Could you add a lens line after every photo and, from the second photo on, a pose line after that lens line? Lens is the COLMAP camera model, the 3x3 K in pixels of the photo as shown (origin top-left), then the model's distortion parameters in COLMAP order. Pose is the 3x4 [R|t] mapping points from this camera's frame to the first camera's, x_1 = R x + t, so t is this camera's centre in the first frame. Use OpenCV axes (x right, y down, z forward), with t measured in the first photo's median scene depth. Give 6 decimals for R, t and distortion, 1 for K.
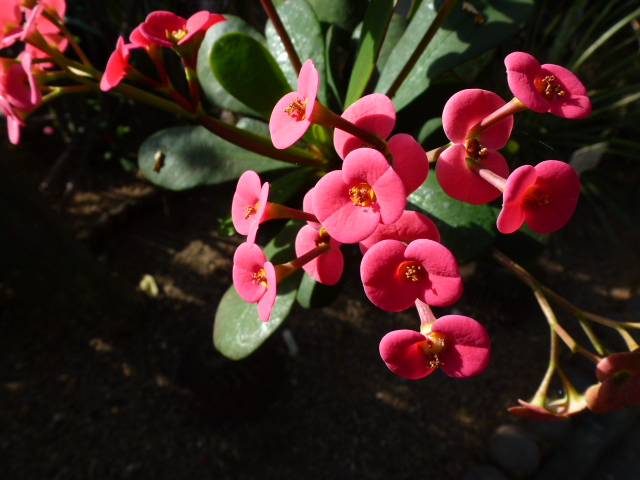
lens RADIAL K [[466.5, 0, 320.0], [0, 466.5, 240.0], [0, 0, 1]] dist [-0.048871, 0.005632]
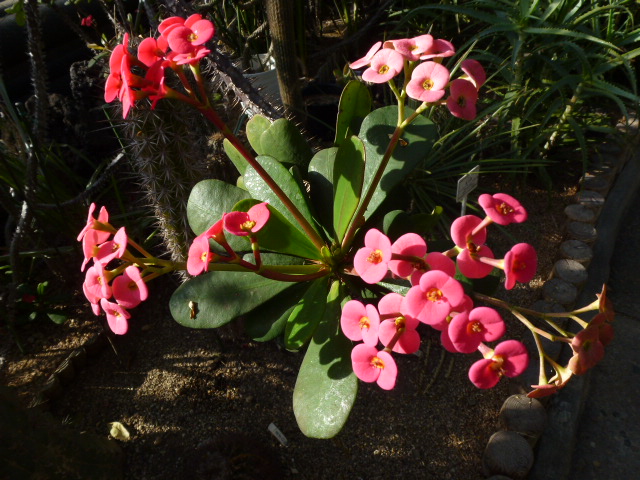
lens RADIAL K [[466.5, 0, 320.0], [0, 466.5, 240.0], [0, 0, 1]] dist [-0.048871, 0.005632]
pose [[0.932719, -0.297056, 0.204434, -0.360119], [0.325714, 0.937287, -0.124113, -0.126187], [-0.154745, 0.182349, 0.970980, -0.403575]]
